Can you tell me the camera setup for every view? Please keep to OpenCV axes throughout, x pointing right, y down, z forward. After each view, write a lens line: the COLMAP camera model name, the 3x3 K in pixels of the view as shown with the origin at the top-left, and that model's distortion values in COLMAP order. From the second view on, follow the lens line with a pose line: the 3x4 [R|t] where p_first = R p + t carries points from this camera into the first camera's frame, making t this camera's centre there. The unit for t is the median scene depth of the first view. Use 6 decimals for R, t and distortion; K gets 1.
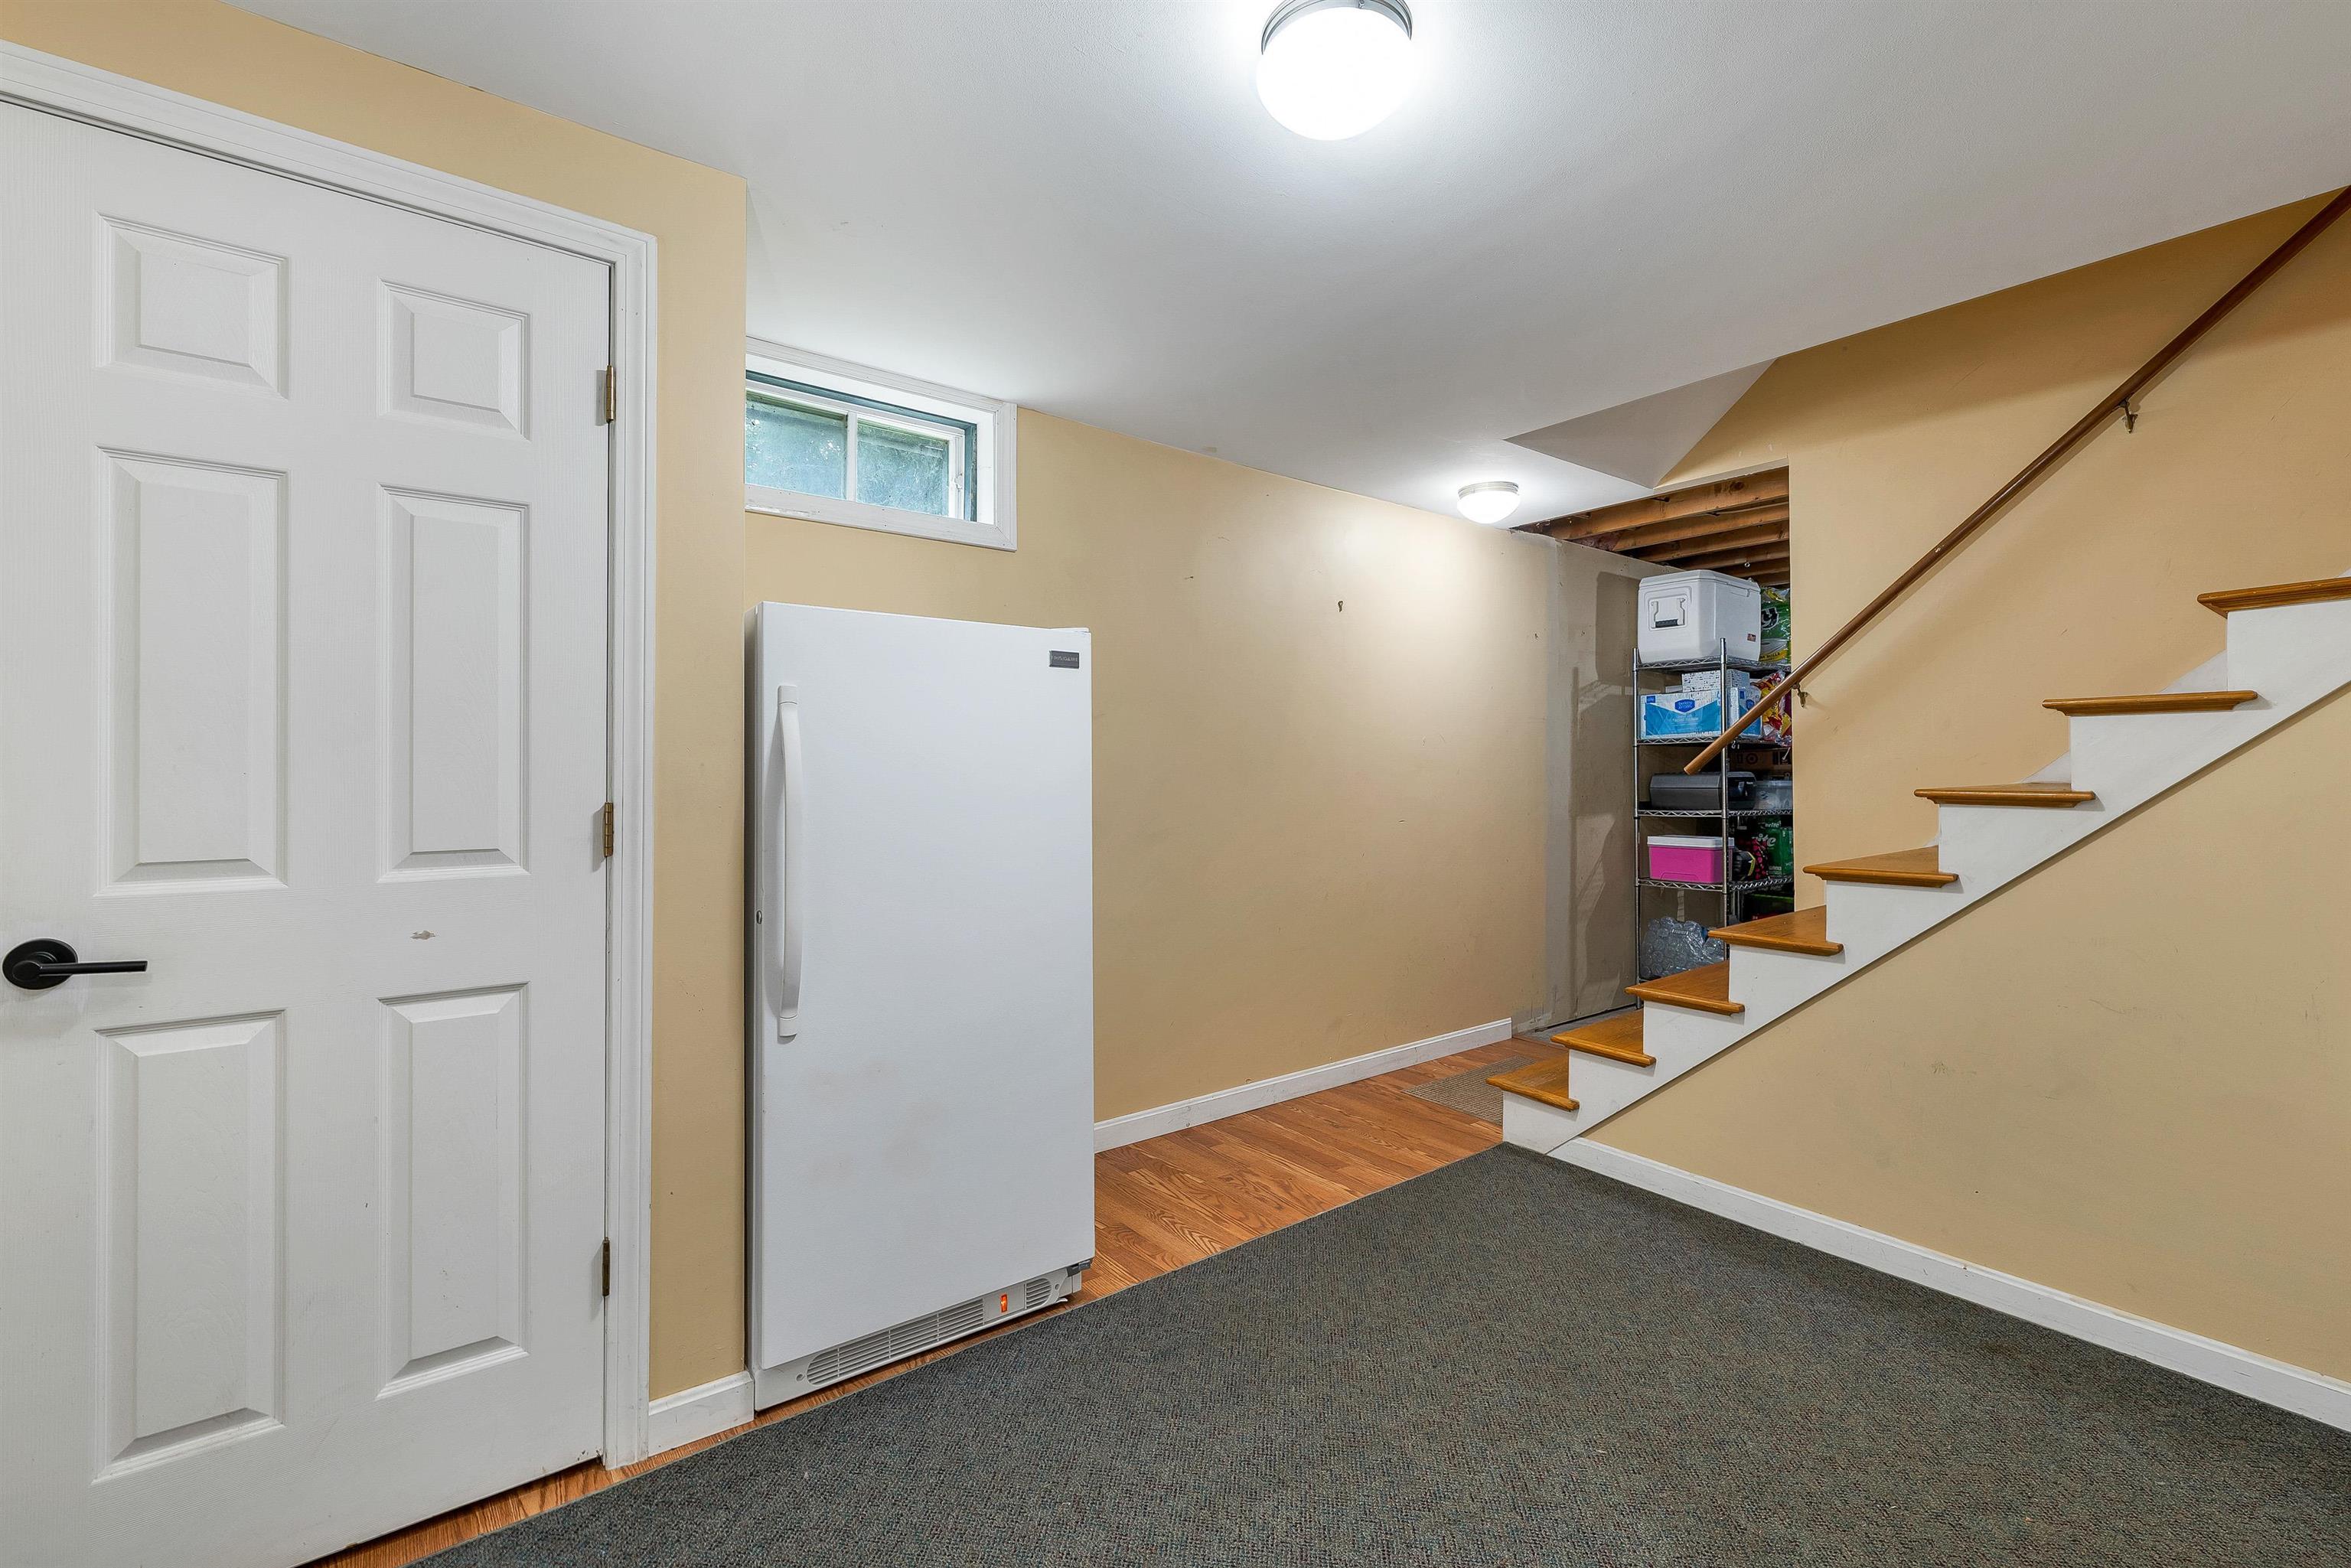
lens RADIAL K [[1001.6, 0, 1204.7], [0, 1001.6, 776.5], [0, 0, 1]] dist [-0.002008, -0.000400]
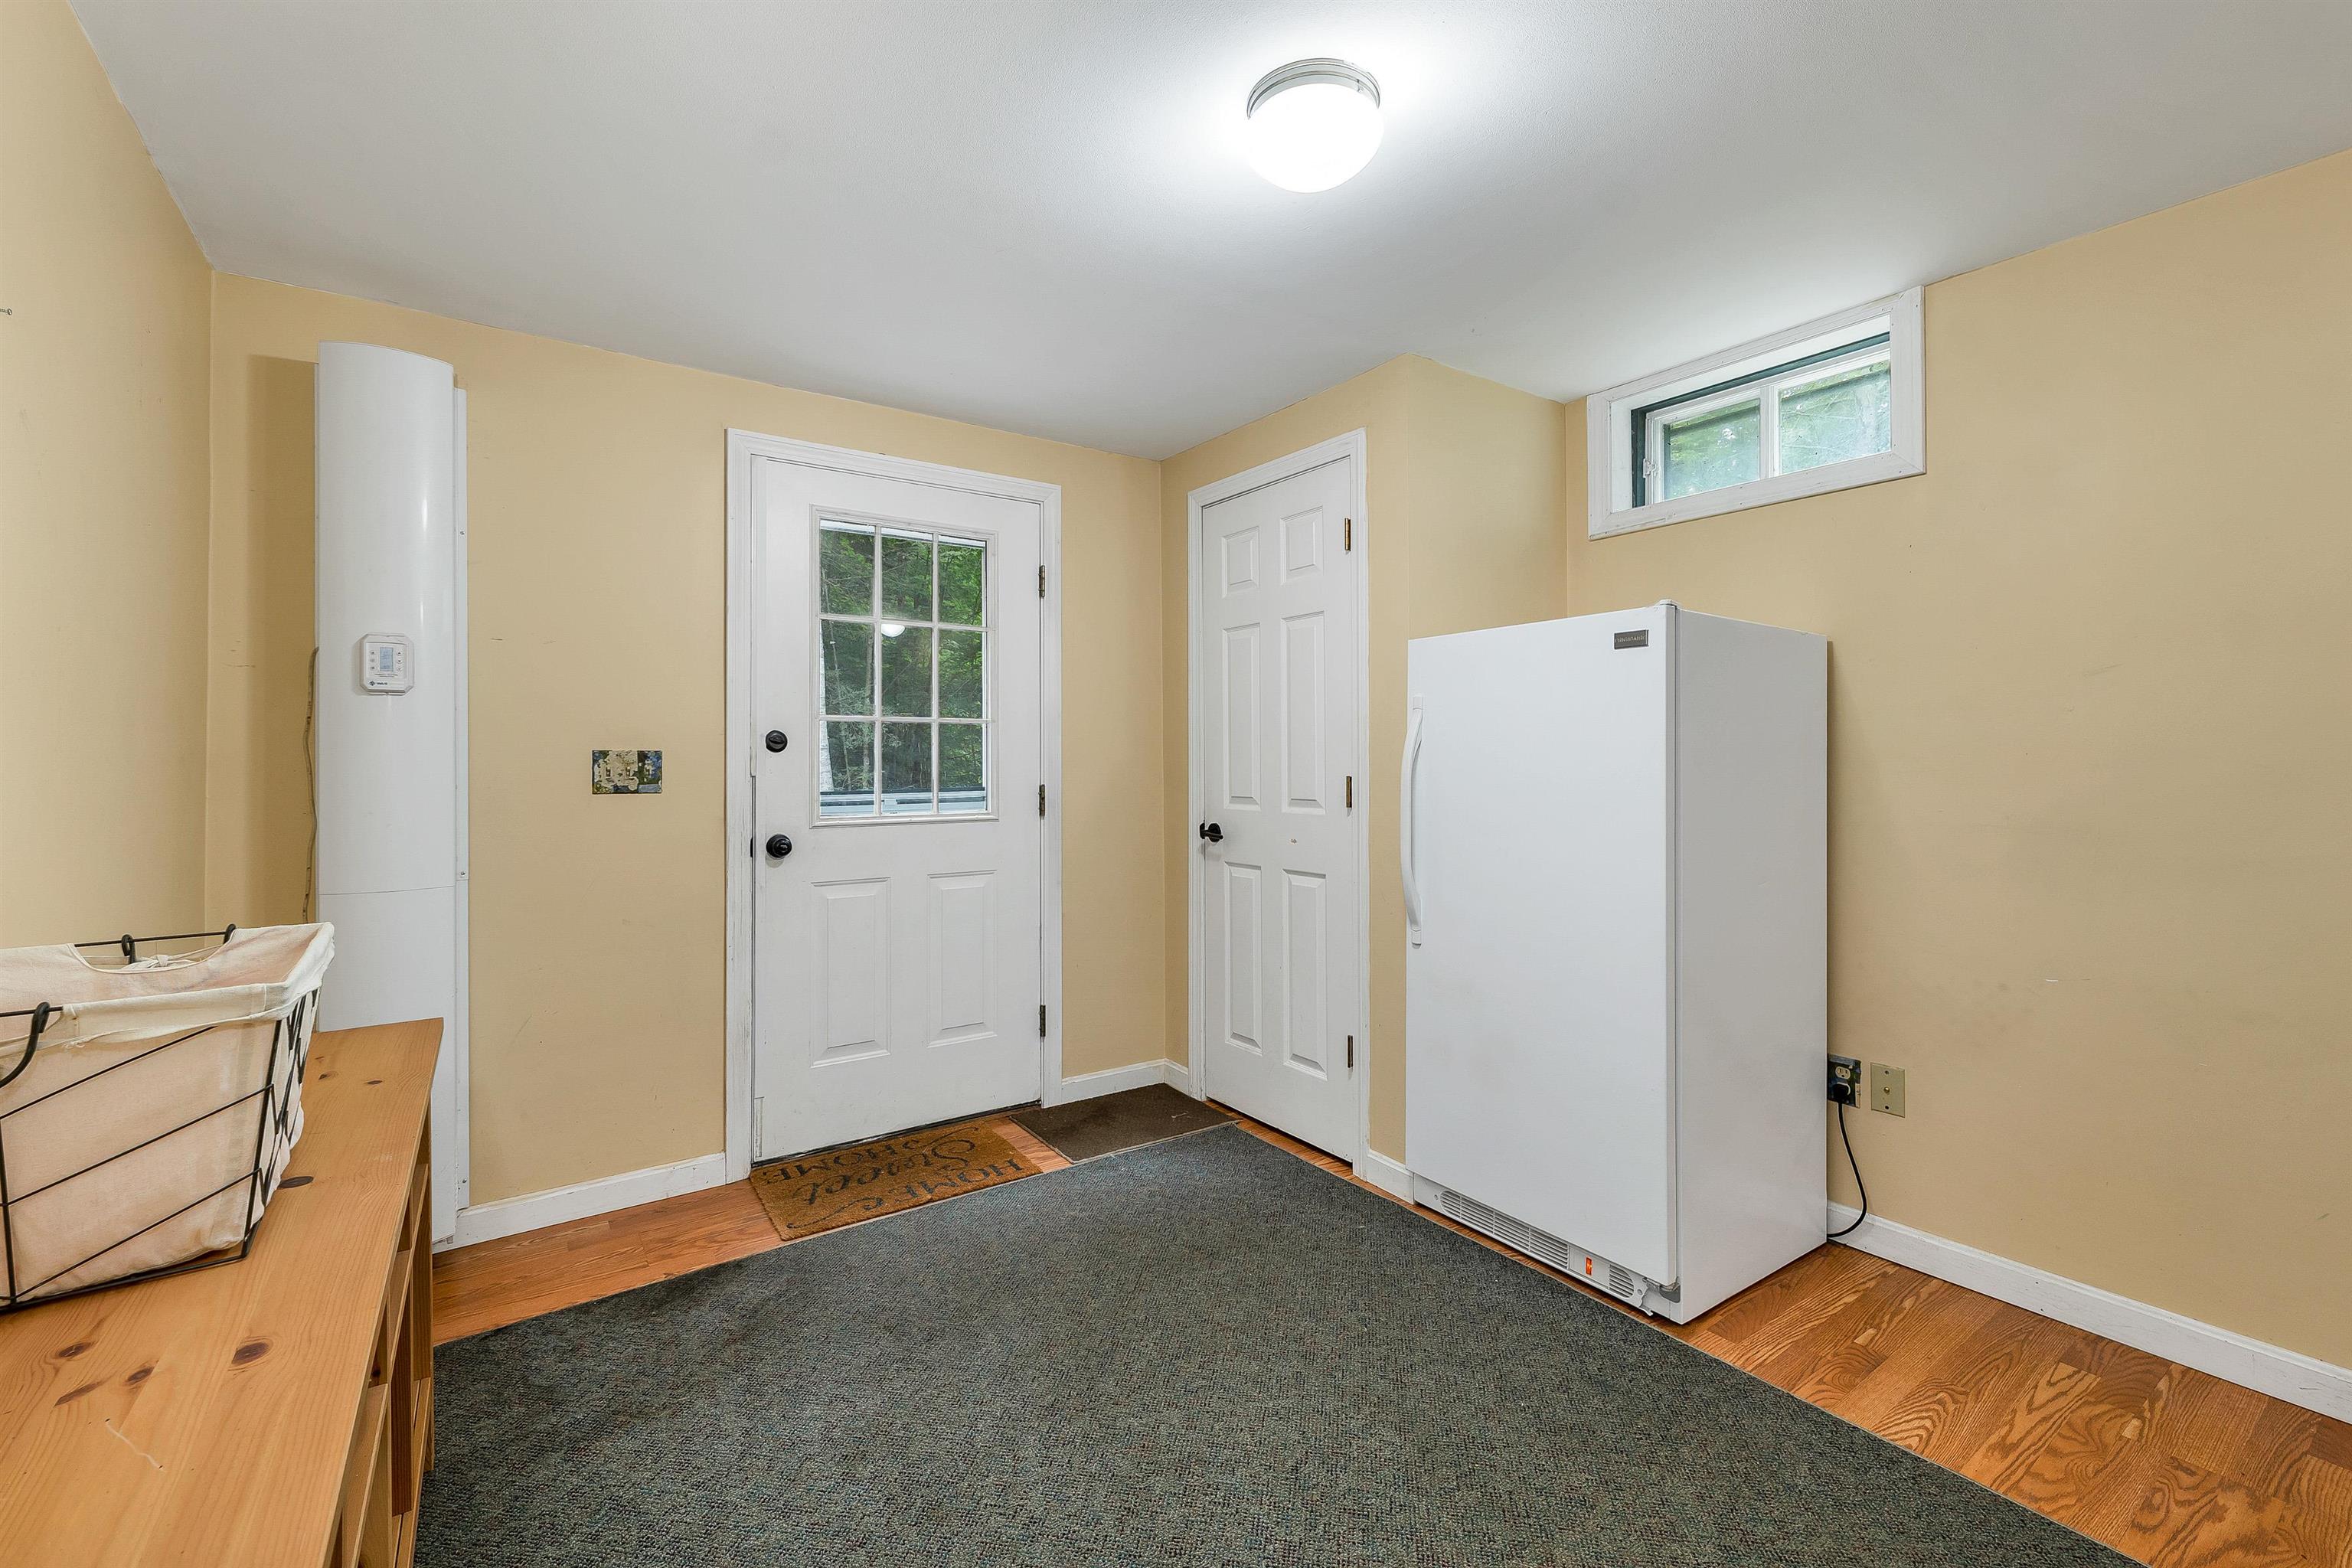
lens RADIAL K [[1011.0, 0, 1176.0], [0, 1011.0, 784.0], [0, 0, 1]] dist [0.002273, 0.000441]
pose [[-0.064105, 0.017338, -0.997793, 0.900432], [-0.009839, 0.999790, 0.018004, 0.009479], [0.997895, 0.010971, -0.063921, 0.653736]]
